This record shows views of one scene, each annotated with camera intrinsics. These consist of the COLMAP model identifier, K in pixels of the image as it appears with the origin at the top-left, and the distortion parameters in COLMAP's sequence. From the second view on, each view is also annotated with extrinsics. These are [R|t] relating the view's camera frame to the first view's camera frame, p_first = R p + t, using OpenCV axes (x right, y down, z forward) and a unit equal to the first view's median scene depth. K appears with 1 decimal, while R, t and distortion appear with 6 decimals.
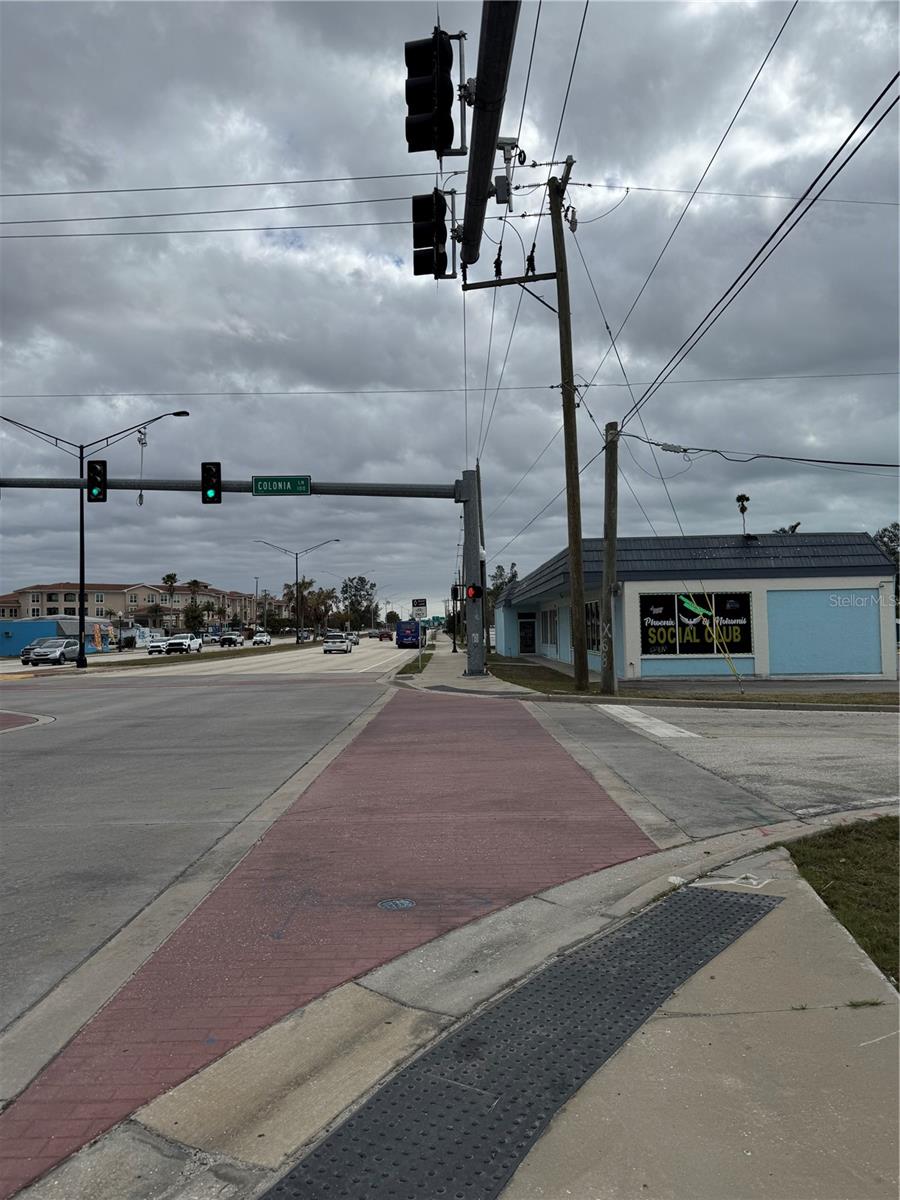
lens RADIAL K [[822.6, 0, 450.0], [0, 822.6, 600.0], [0, 0, 1]] dist [0.177984, -0.363579]
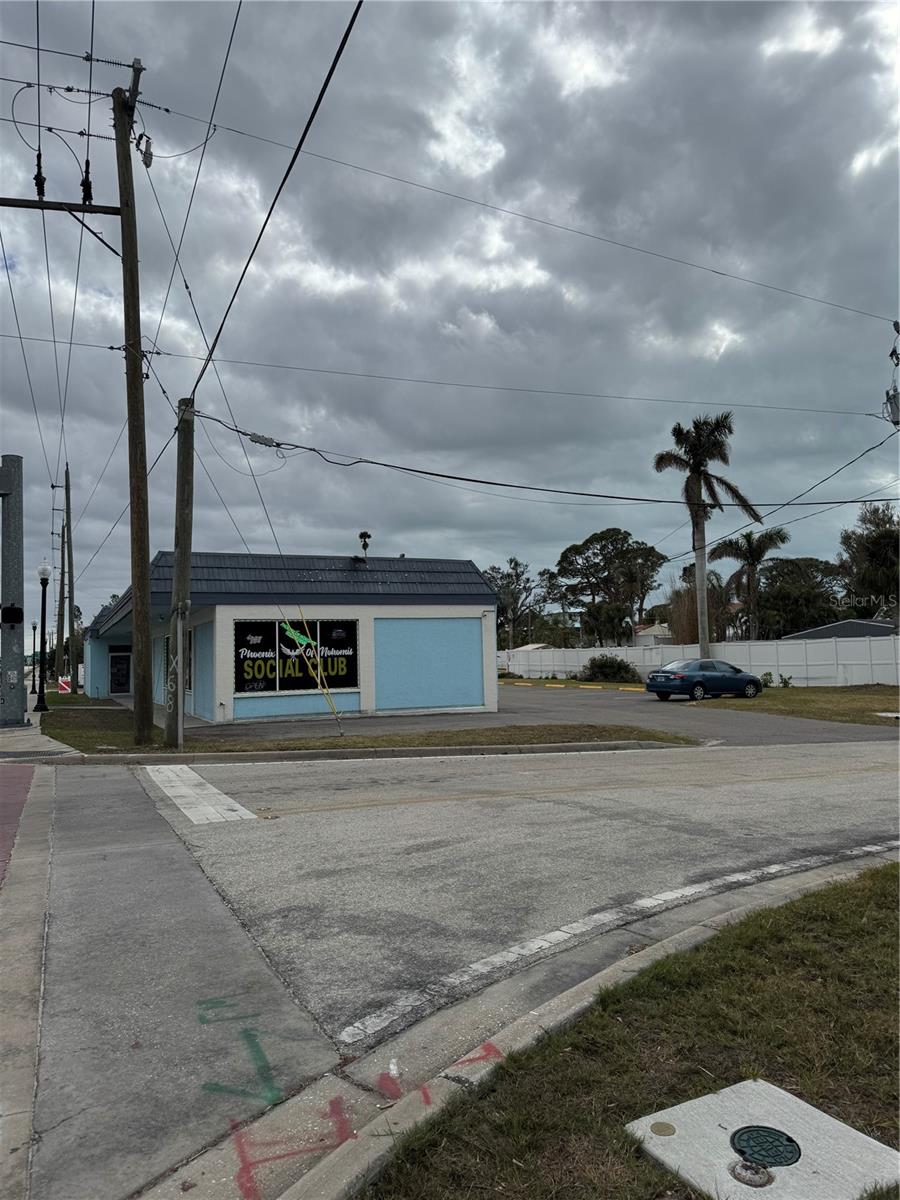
lens RADIAL K [[822.6, 0, 450.0], [0, 822.6, 600.0], [0, 0, 1]] dist [0.177984, -0.363579]
pose [[0.906307, 0.025190, 0.421869, 0.072808], [-0.007862, 0.999054, -0.042764, 0.006739], [-0.422547, 0.035441, 0.905648, 0.148379]]
